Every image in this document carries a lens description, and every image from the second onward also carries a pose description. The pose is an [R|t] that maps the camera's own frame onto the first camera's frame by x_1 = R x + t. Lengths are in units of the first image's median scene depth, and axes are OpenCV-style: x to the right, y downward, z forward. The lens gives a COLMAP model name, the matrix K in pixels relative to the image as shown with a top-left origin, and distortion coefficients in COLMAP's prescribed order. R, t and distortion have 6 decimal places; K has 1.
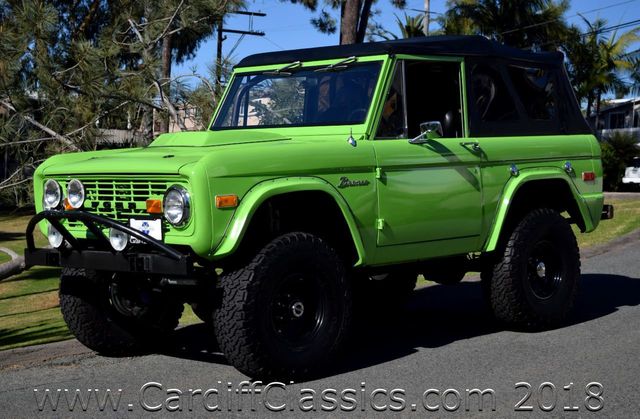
lens RADIAL K [[1260.9, 0, 300.1], [0, 1260.9, 213.9], [0, 0, 1]] dist [-0.046612, 0.000000]
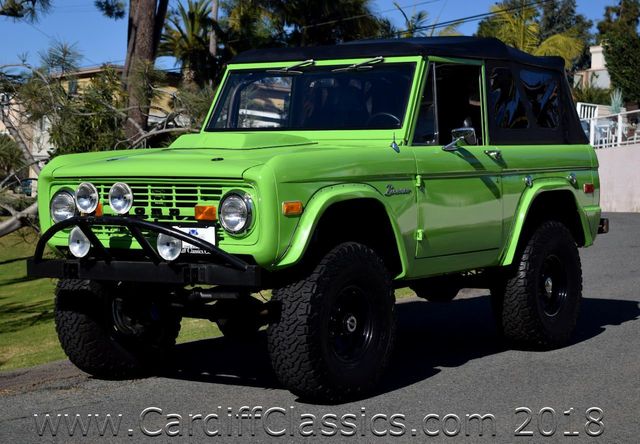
lens RADIAL K [[1494.3, 0, 321.3], [0, 1494.3, 218.4], [0, 0, 1]] dist [-0.047715, 0.000000]
pose [[0.981693, 0.011062, 0.190151, -0.215972], [-0.009189, 0.999900, -0.010728, 0.008080], [-0.190251, 0.008784, 0.981696, -0.085338]]
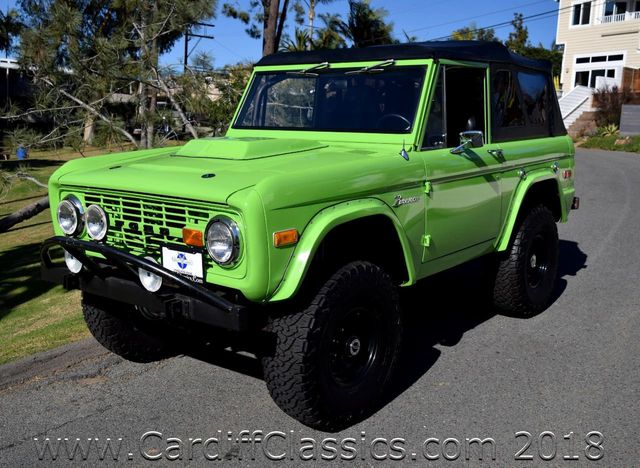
lens RADIAL K [[698.1, 0, 323.6], [0, 698.1, 239.0], [0, 0, 1]] dist [-0.028787, 0.000000]
pose [[0.991066, -0.002479, 0.133346, -0.081979], [-0.015635, 0.990773, 0.134627, -0.061400], [-0.132449, -0.135510, 0.981883, 0.476977]]
